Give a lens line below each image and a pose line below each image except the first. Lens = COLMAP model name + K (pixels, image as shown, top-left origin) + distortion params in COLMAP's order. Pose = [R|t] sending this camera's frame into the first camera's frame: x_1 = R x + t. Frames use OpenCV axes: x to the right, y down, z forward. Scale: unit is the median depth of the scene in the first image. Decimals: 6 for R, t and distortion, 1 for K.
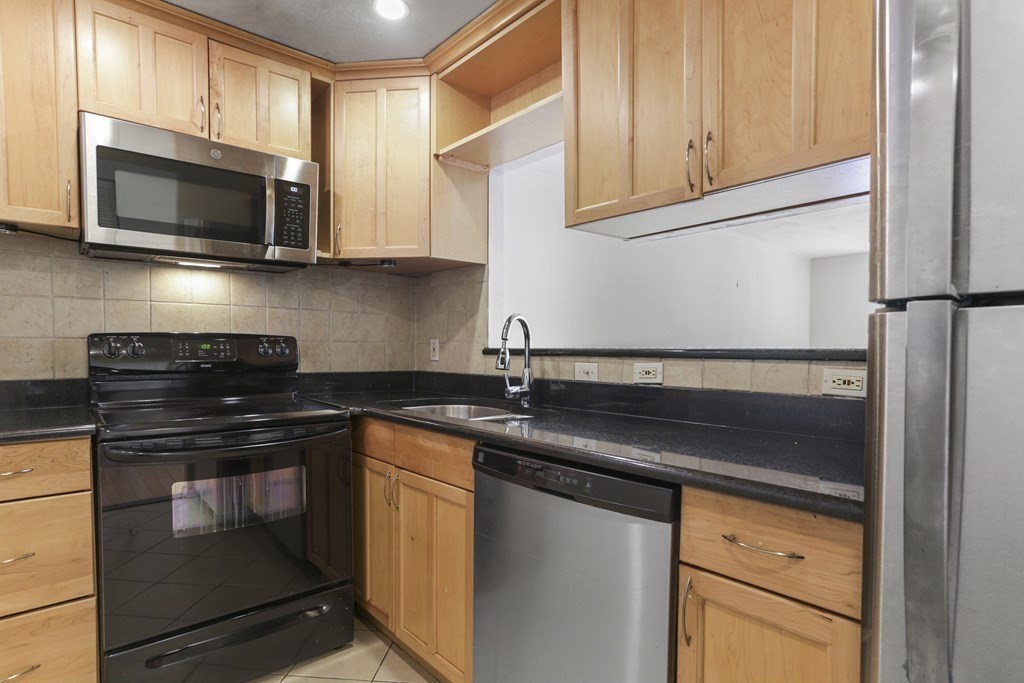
lens RADIAL K [[528.7, 0, 512.0], [0, 528.7, 341.5], [0, 0, 1]] dist [-0.019774, 0.016677]
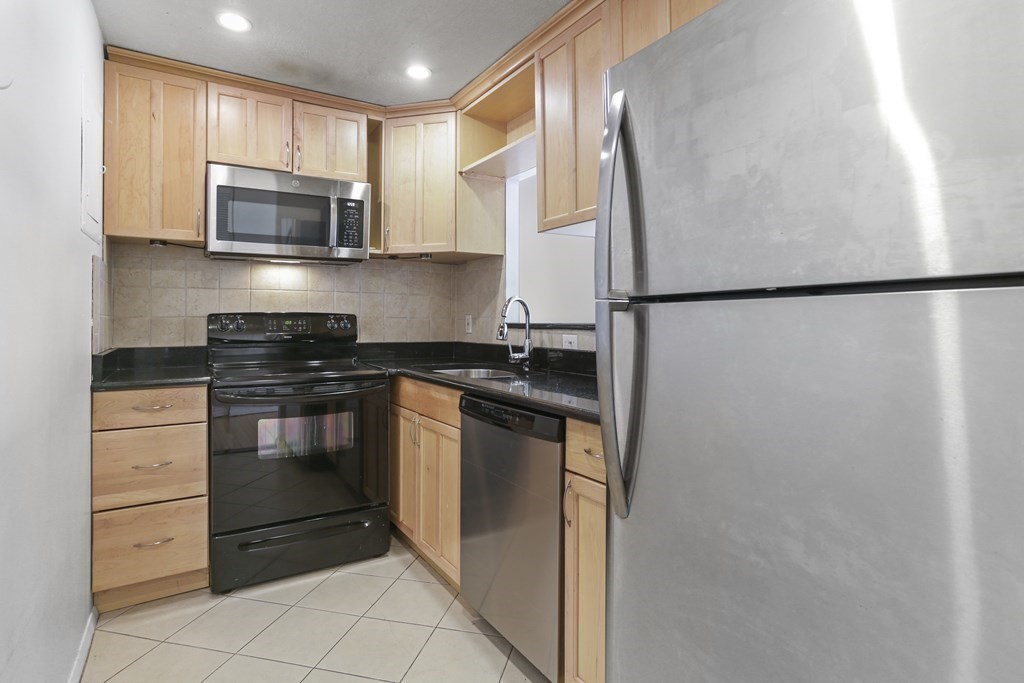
lens RADIAL K [[529.8, 0, 532.2], [0, 529.8, 284.4], [0, 0, 1]] dist [-0.002815, -0.000867]
pose [[0.991208, -0.012364, -0.131733, 0.223283], [0.005106, 0.998457, -0.055293, -0.010205], [0.132214, 0.054134, 0.989742, -0.270064]]
